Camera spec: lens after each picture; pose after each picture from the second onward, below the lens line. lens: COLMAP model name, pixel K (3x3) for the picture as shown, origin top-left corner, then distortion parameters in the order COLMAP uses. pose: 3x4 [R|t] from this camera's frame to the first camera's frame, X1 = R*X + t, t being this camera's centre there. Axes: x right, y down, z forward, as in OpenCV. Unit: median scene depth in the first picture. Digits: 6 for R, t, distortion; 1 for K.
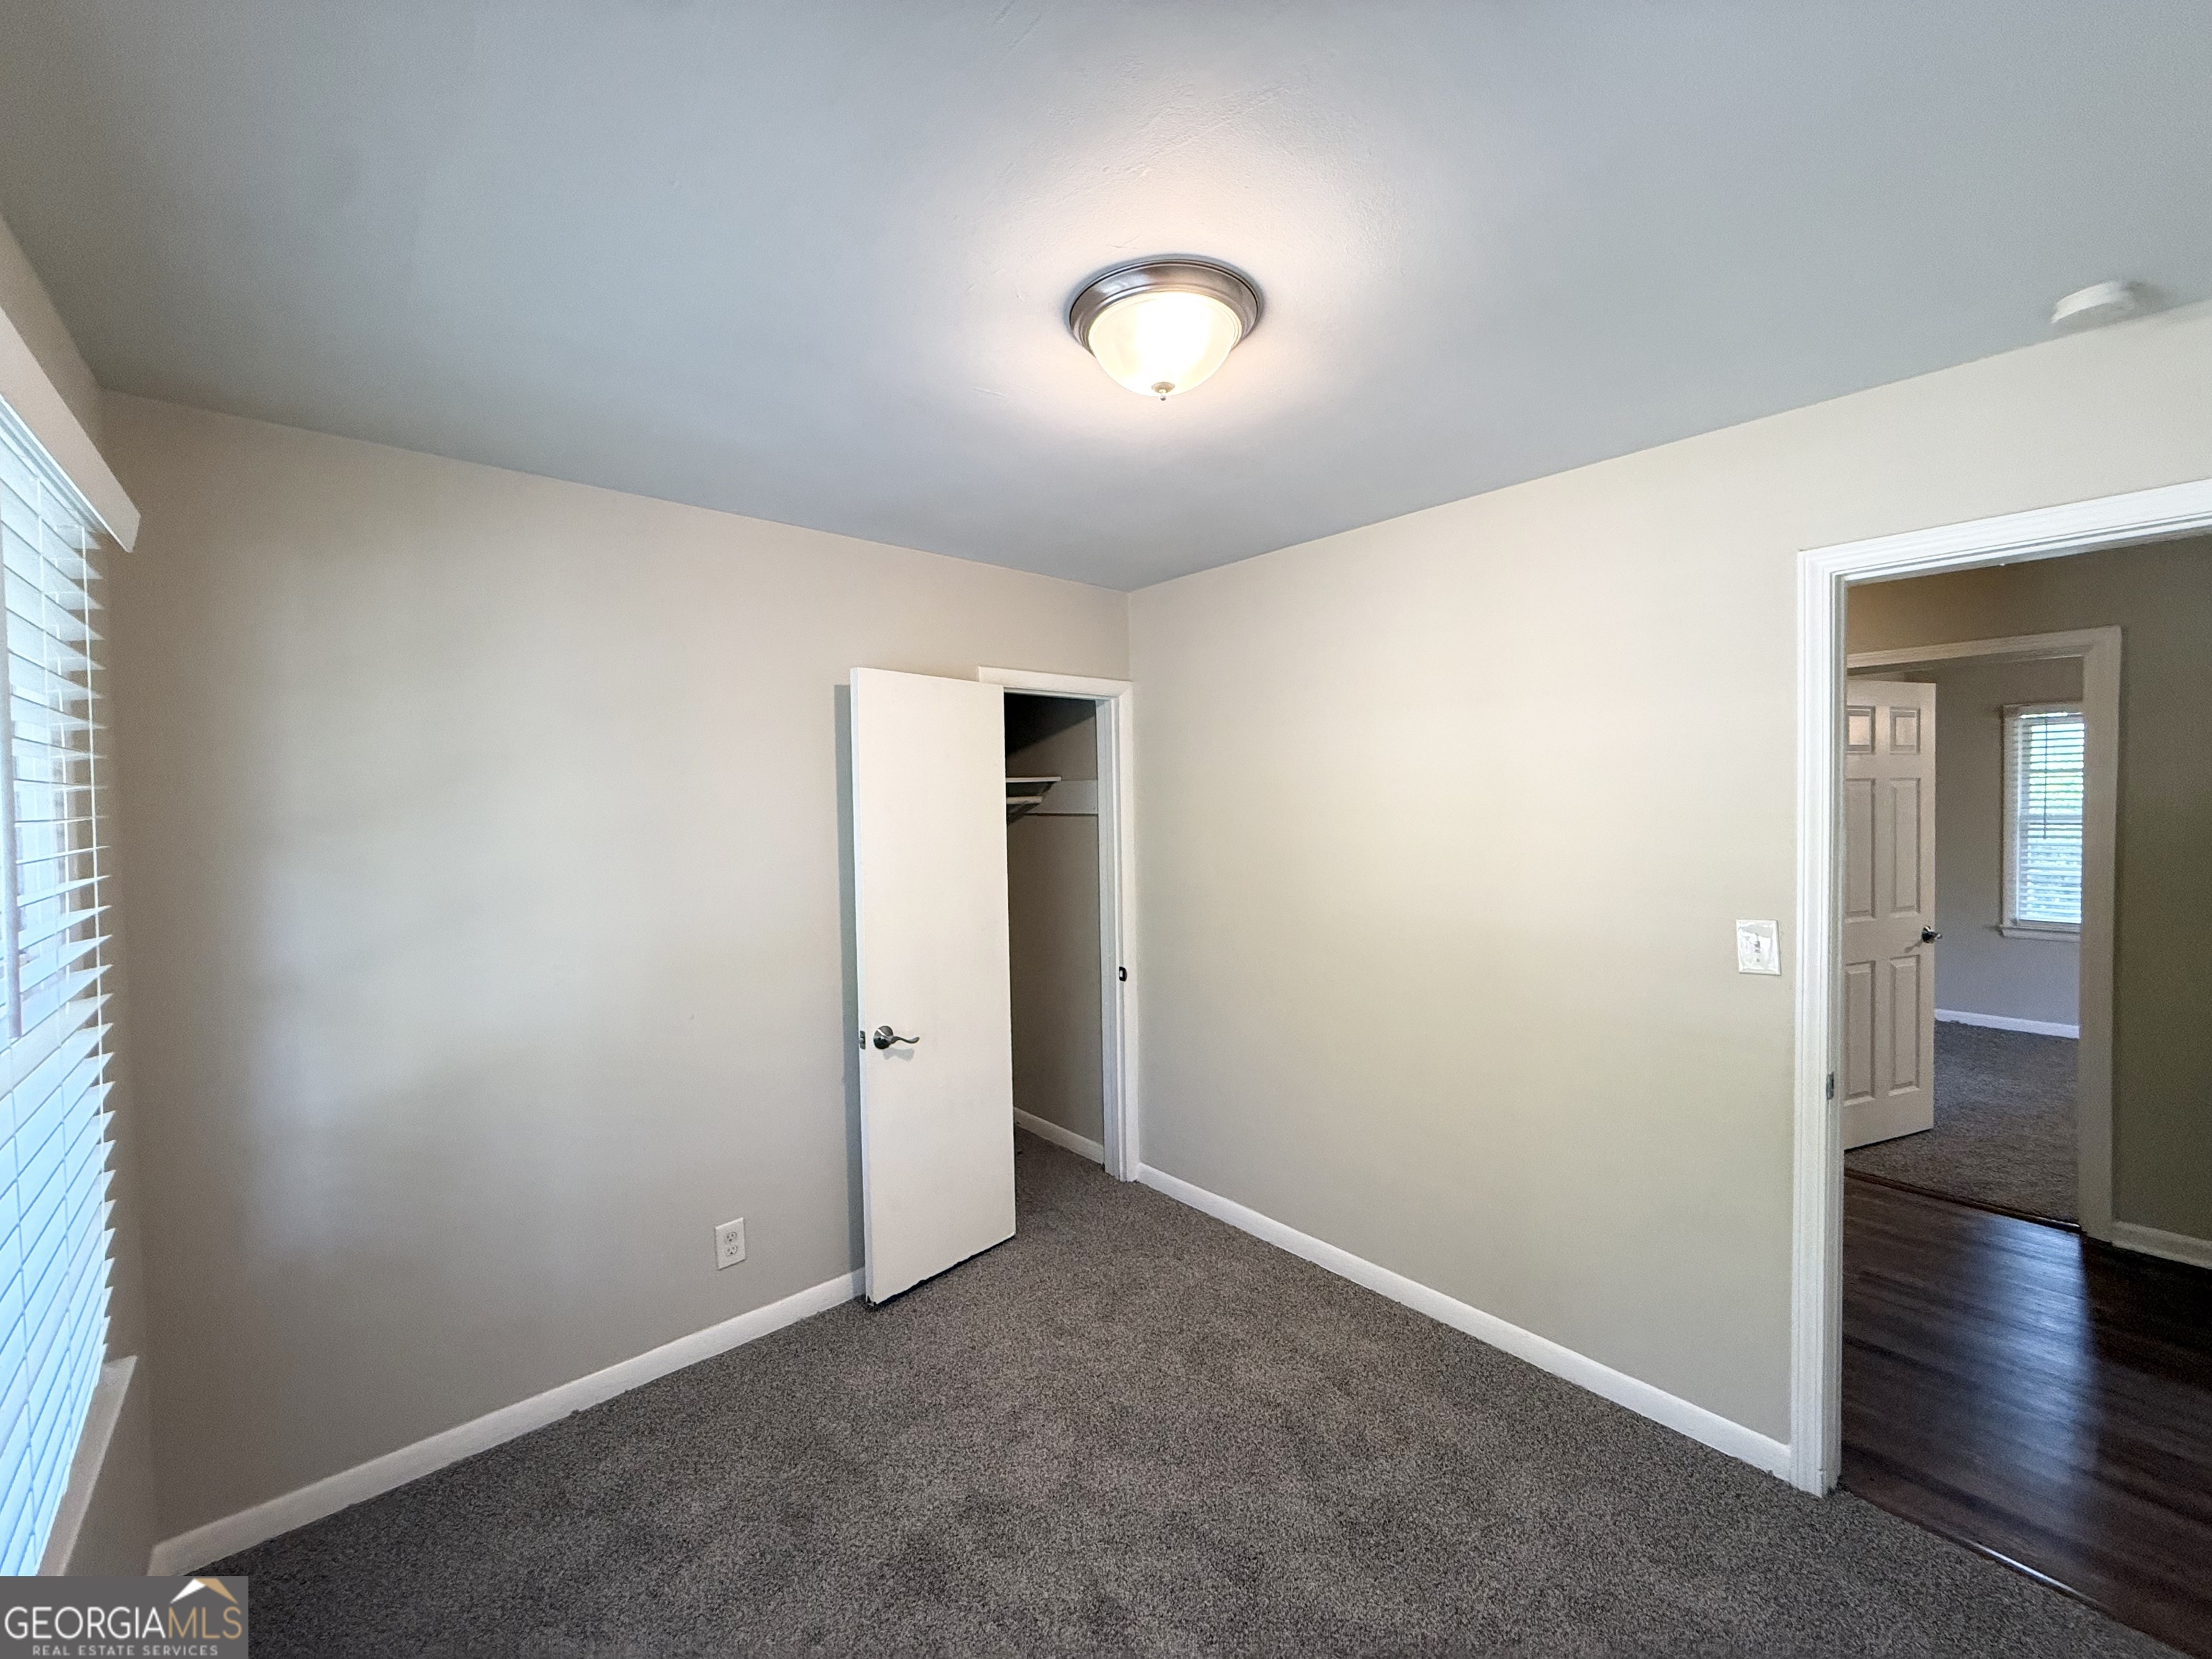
lens RADIAL K [[880.9, 0, 1099.9], [0, 880.9, 824.3], [0, 0, 1]] dist [0.000544, 0.000034]
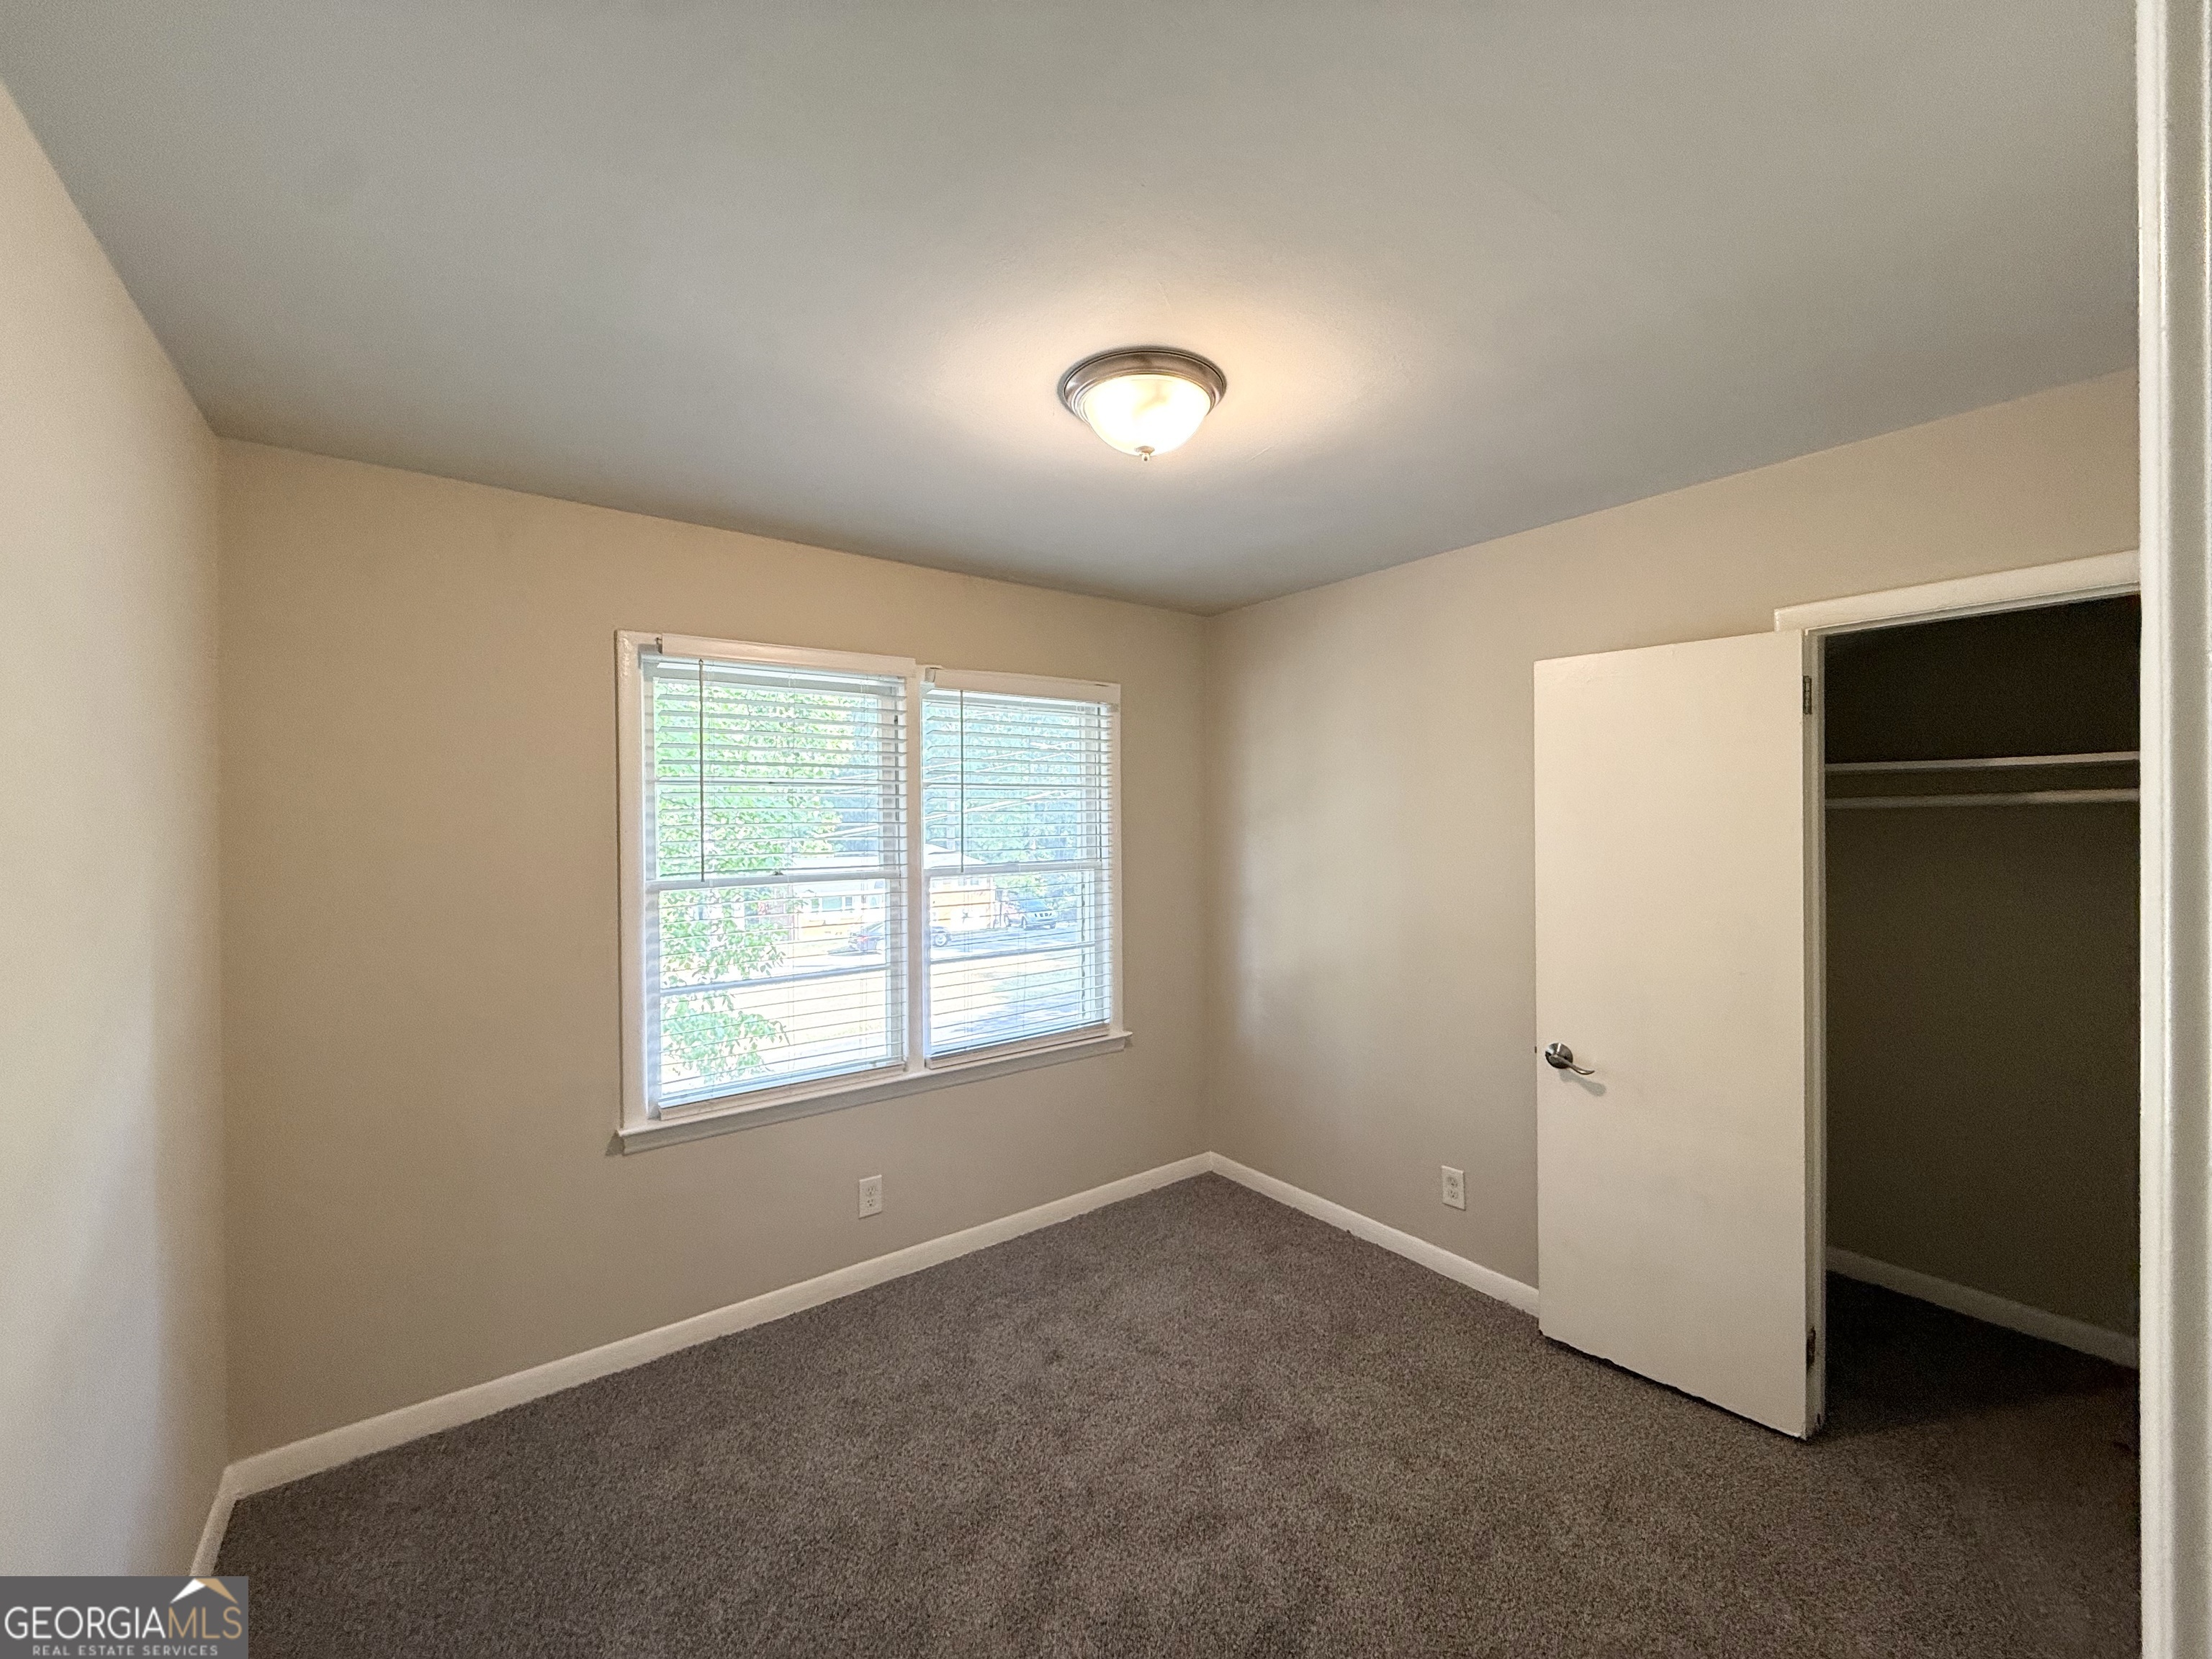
lens RADIAL K [[893.1, 0, 1101.4], [0, 893.1, 816.4], [0, 0, 1]] dist [0.000290, 0.000016]
pose [[-0.080776, 0.012910, -0.996649, 0.769913], [-0.021960, 0.999650, 0.014728, -0.013092], [0.996490, 0.023076, -0.080464, 0.629151]]
